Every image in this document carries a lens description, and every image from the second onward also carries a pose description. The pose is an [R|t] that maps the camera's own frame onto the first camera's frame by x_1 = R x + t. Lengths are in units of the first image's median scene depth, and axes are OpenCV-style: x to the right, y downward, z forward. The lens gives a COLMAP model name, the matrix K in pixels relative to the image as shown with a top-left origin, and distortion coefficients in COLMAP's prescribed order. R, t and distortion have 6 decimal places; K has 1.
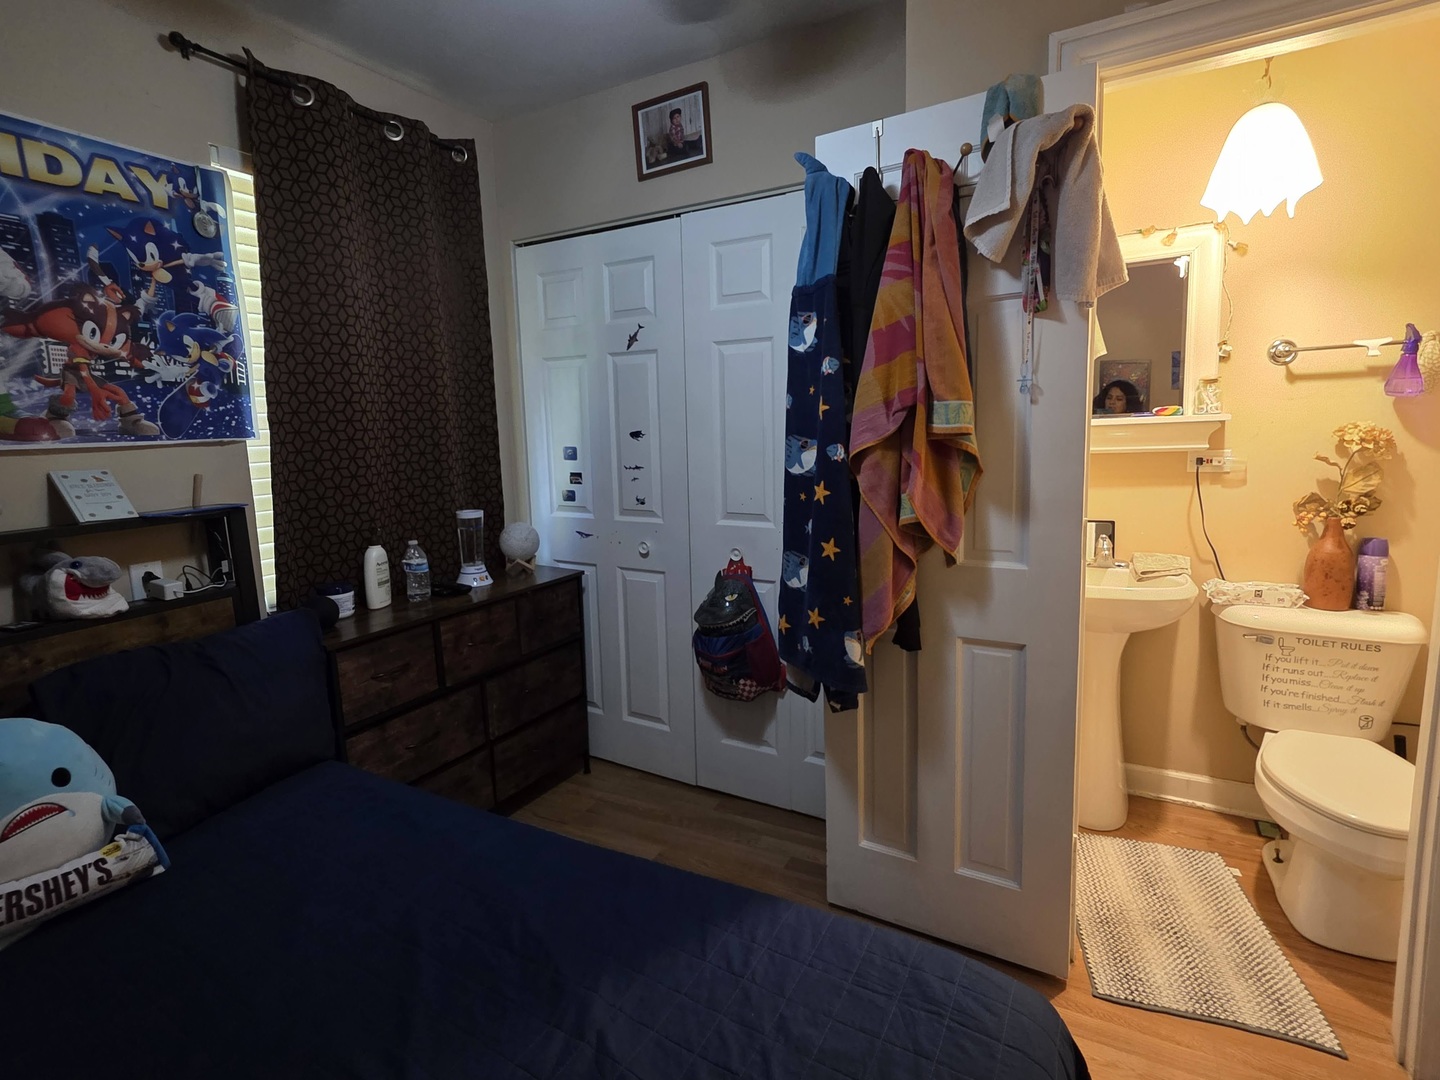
lens RADIAL K [[703.3, 0, 716.6], [0, 703.3, 509.2], [0, 0, 1]] dist [-0.000223, 0.000703]
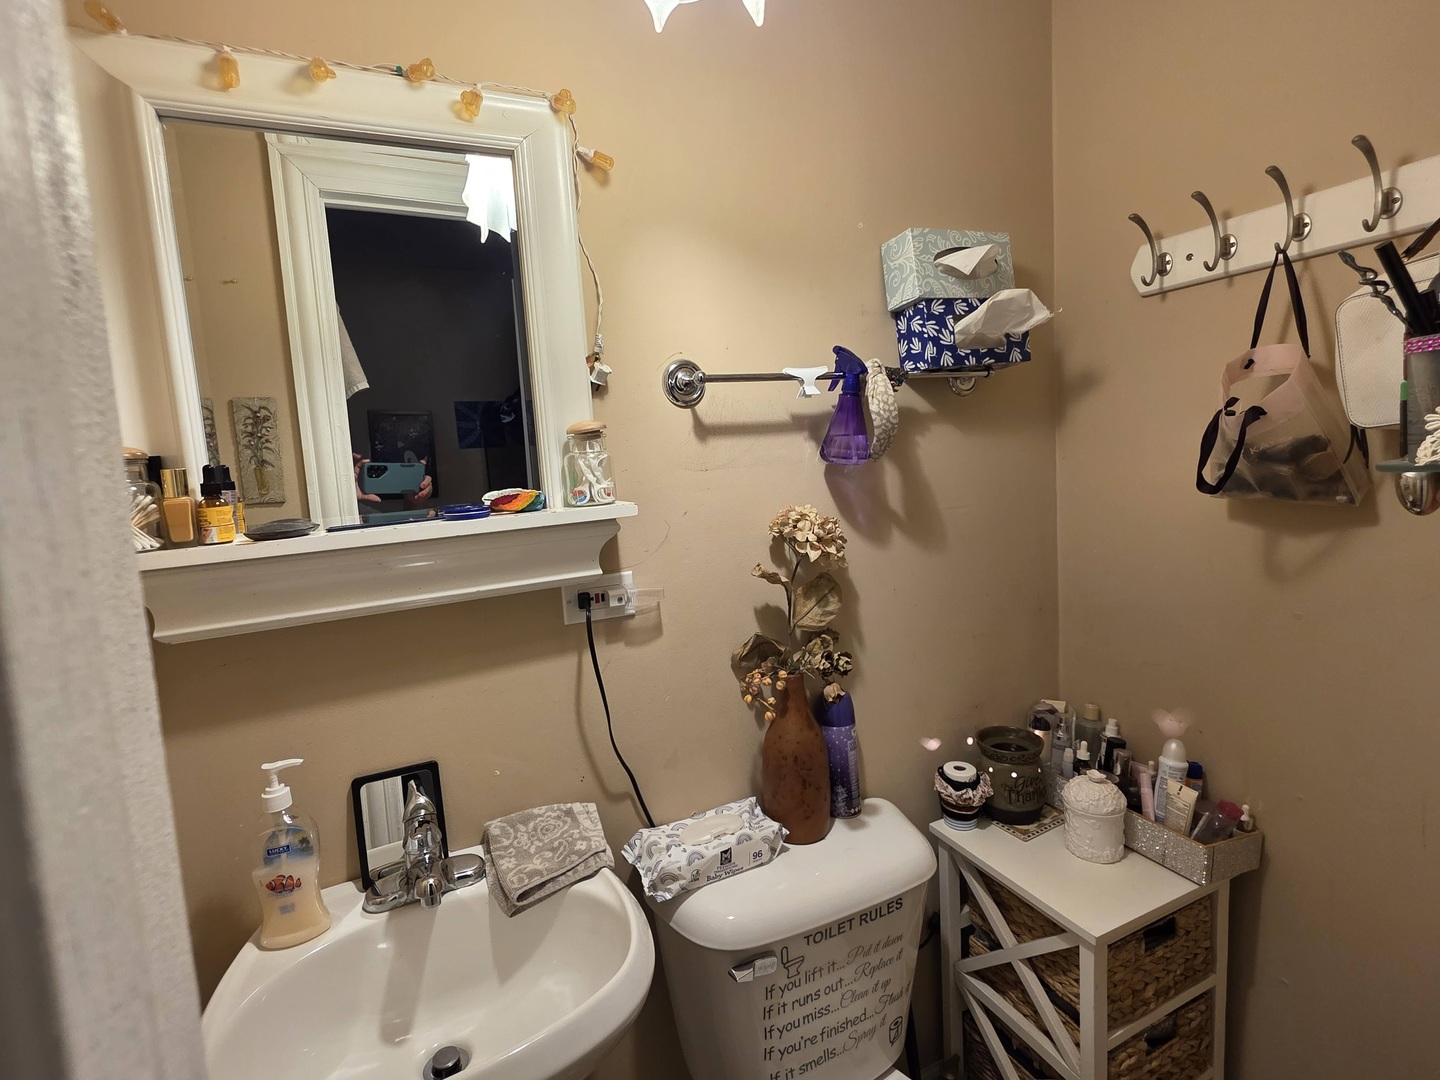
lens RADIAL K [[703.3, 0, 723.7], [0, 703.3, 532.9], [0, 0, 1]] dist [-0.000223, 0.000703]
pose [[0.584343, -0.093535, 0.806098, 0.381794], [0.130644, 0.991221, 0.020311, -0.118196], [-0.800921, 0.093443, 0.591433, 0.674413]]
